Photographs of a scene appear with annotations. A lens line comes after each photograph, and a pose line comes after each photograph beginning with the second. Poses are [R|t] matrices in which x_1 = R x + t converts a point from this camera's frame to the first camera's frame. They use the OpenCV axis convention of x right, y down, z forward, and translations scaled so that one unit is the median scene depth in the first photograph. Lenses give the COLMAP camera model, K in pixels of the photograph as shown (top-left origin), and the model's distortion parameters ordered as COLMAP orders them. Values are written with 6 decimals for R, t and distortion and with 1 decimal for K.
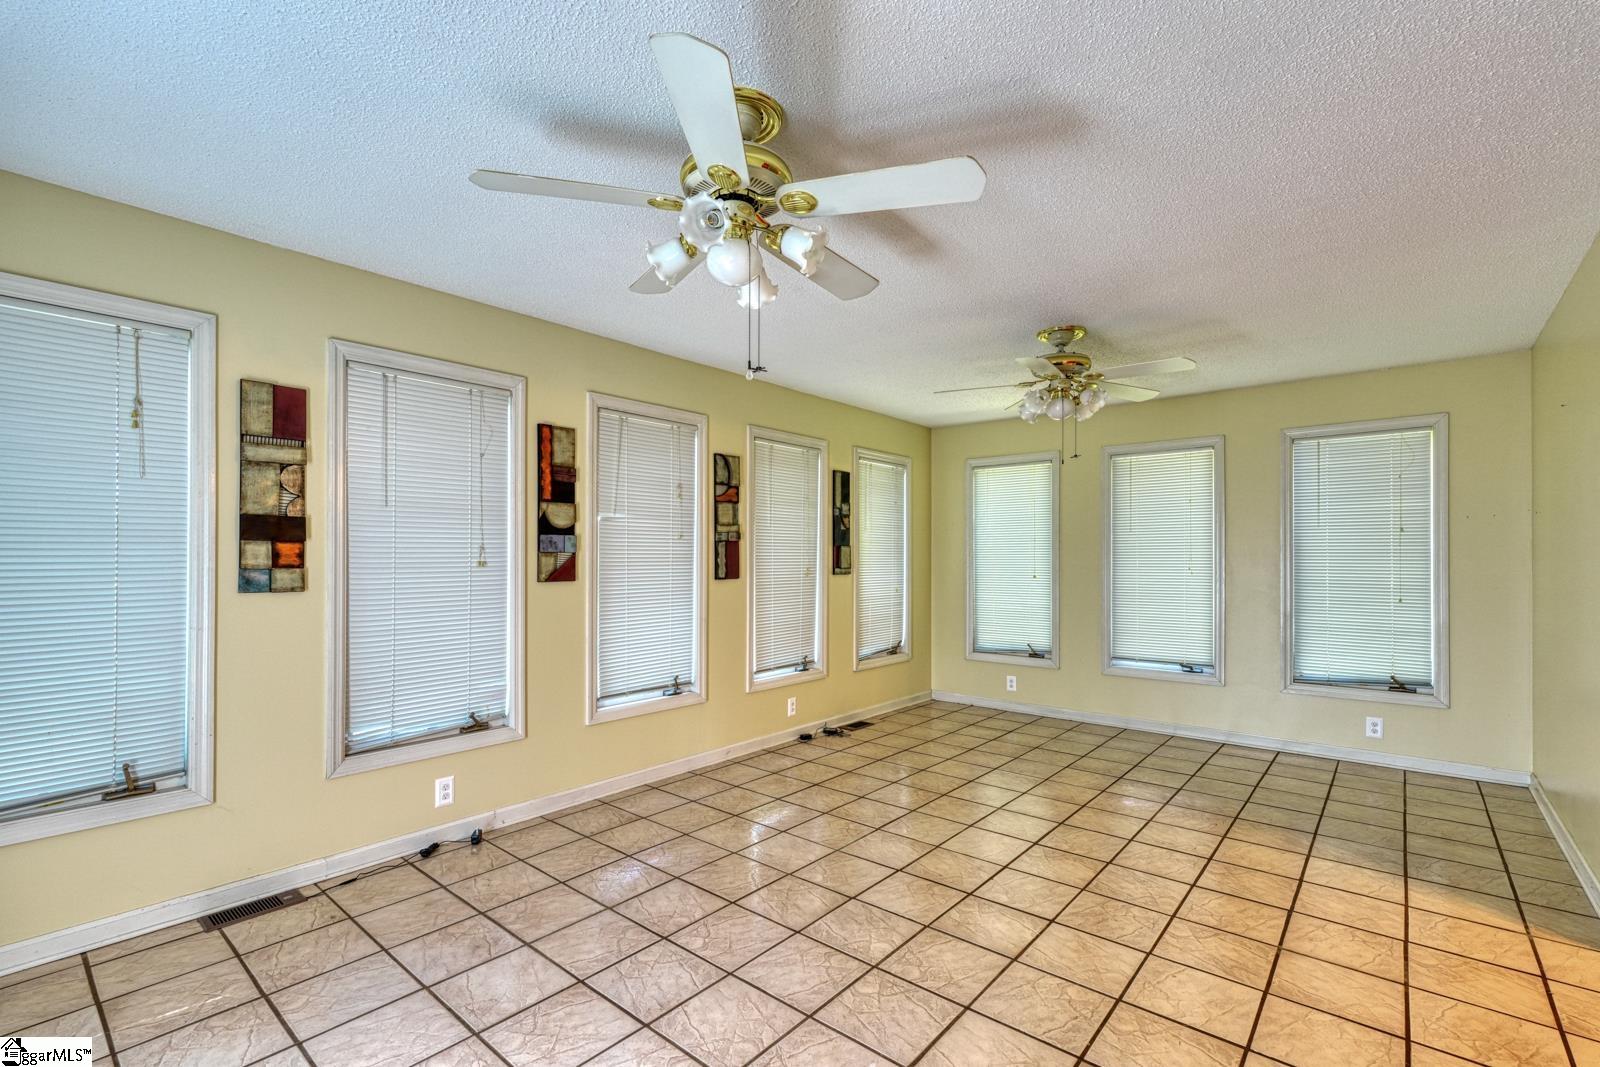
lens RADIAL K [[698.5, 0, 801.1], [0, 698.5, 536.3], [0, 0, 1]] dist [0.002423, 0.000431]
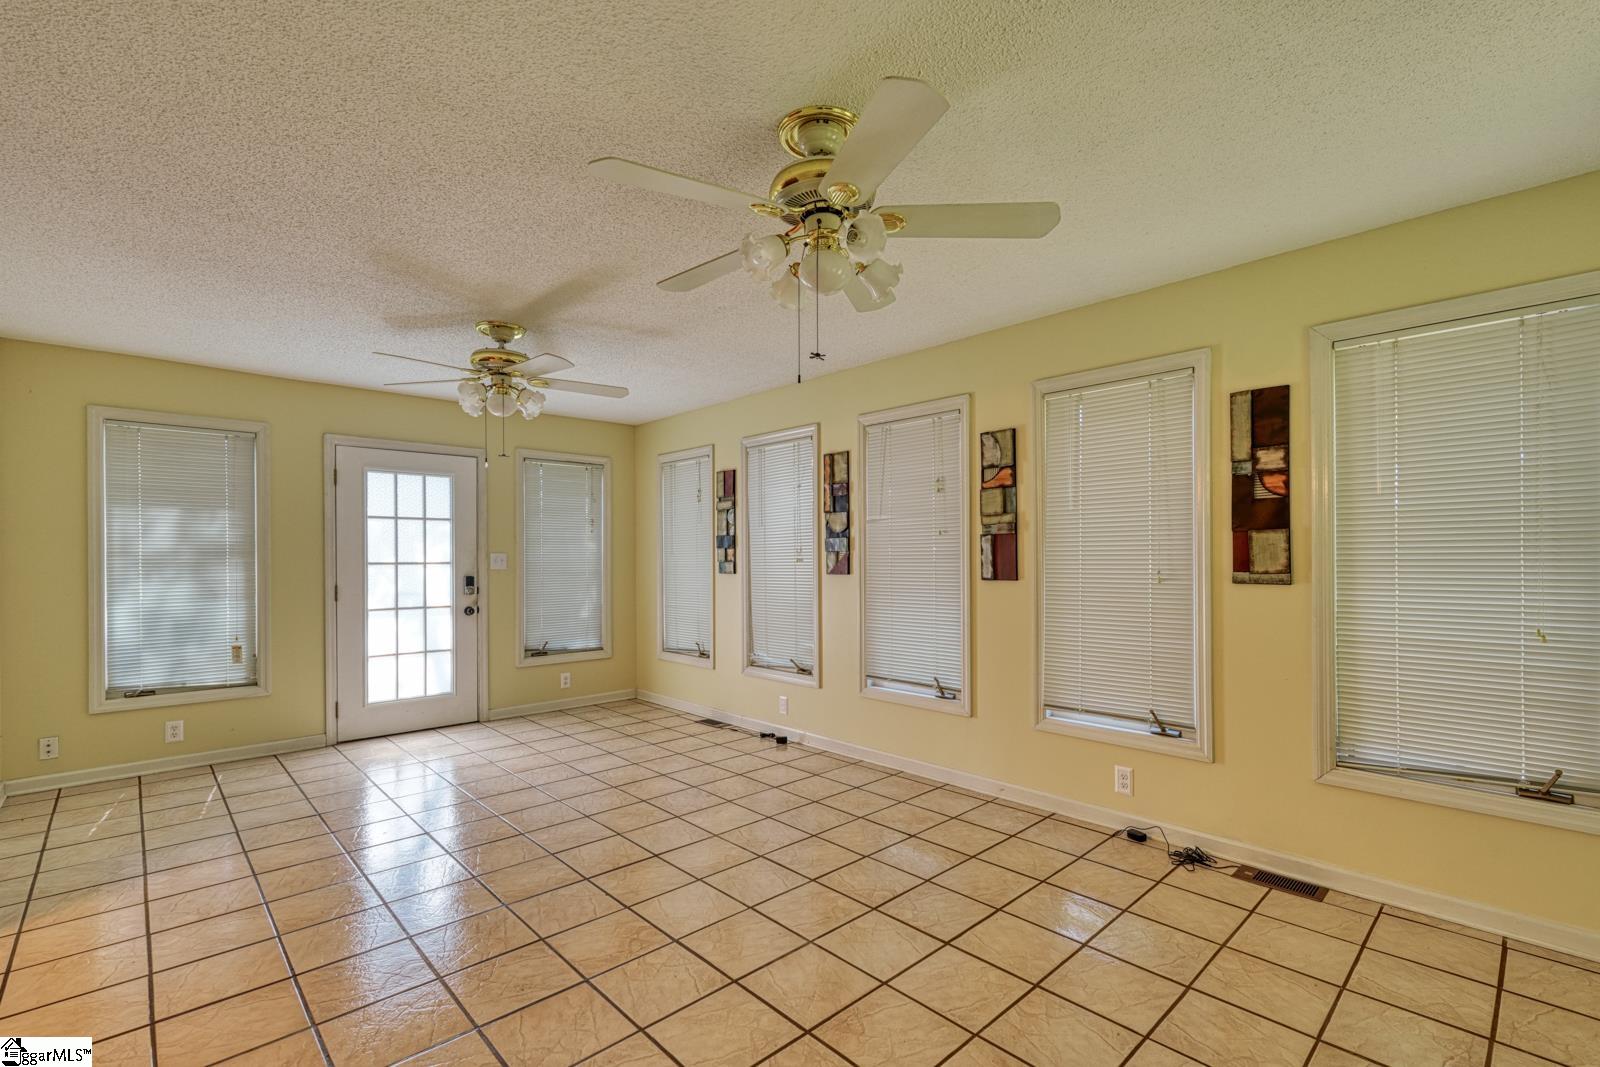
lens RADIAL K [[709.3, 0, 815.8], [0, 709.3, 554.5], [0, 0, 1]] dist [-0.000165, 0.000246]
pose [[-0.089832, -0.001324, -0.995956, 0.752324], [0.038143, 0.999261, -0.004769, 0.026301], [0.995226, -0.038418, -0.089715, 0.864410]]
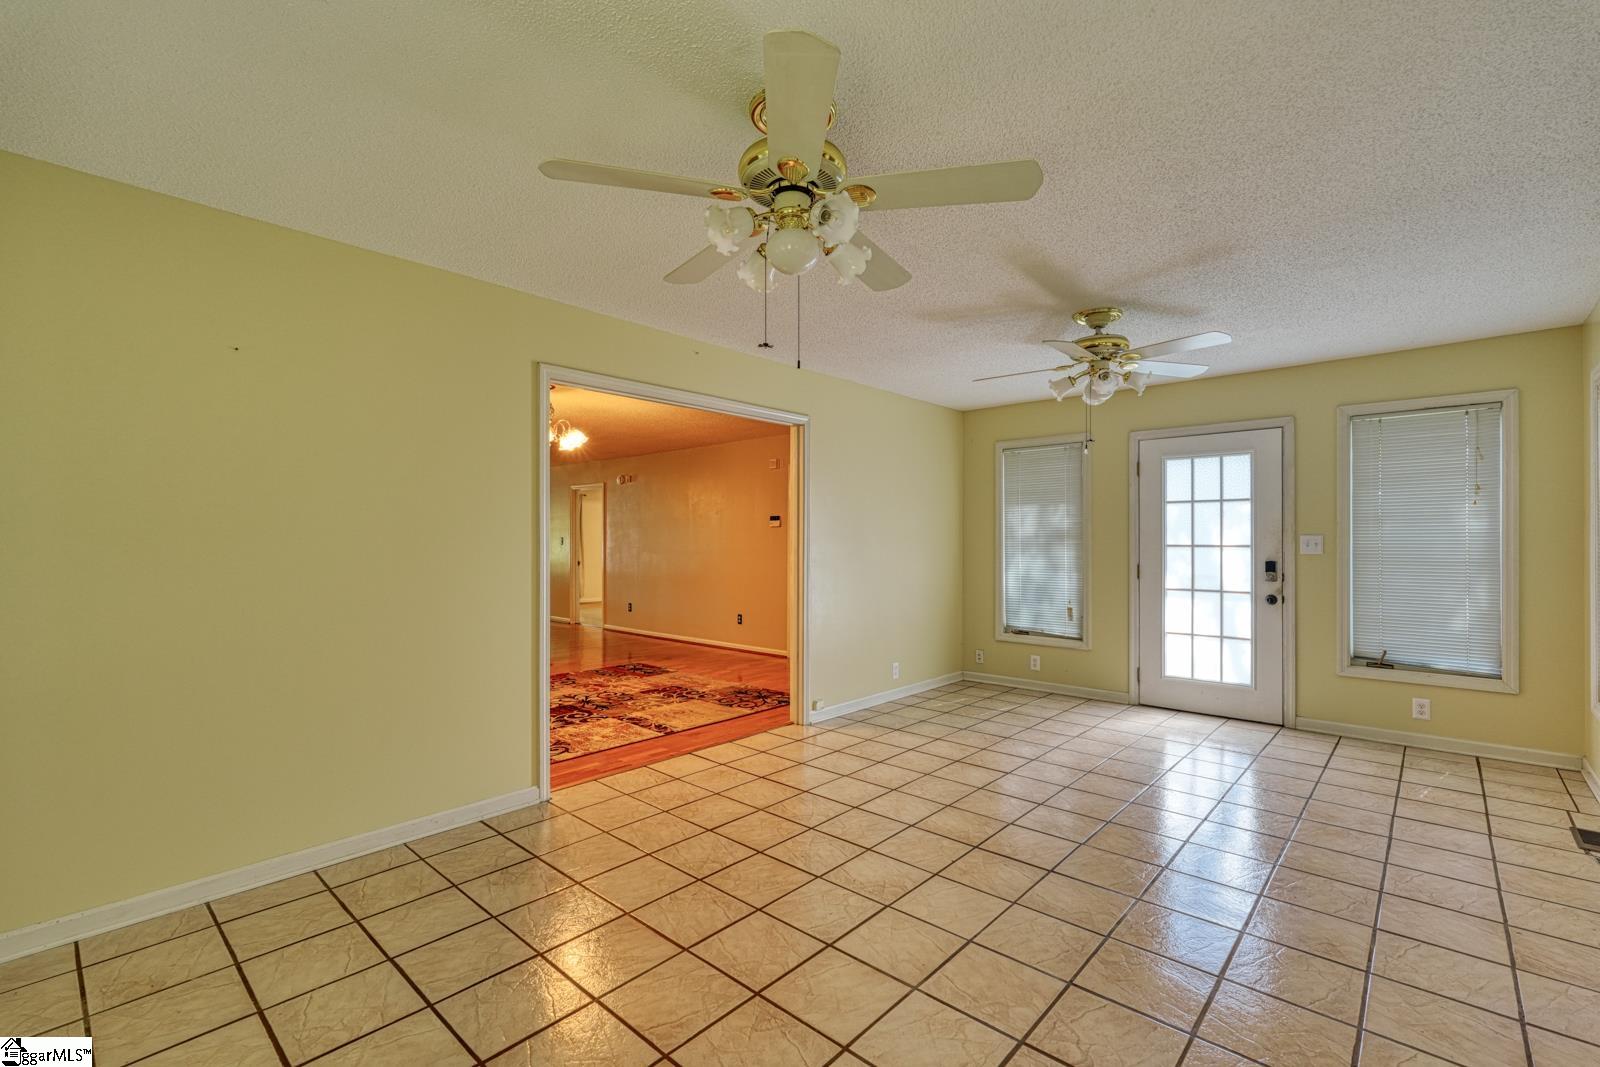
lens RADIAL K [[698.4, 0, 800.0], [0, 698.4, 533.5], [0, 0, 1]] dist [0.001558, 0.000076]
pose [[-0.999789, 0.002131, 0.020409, 0.293274], [0.001198, 0.998960, -0.045588, 0.040873], [-0.020484, -0.045554, -0.998752, 1.261696]]
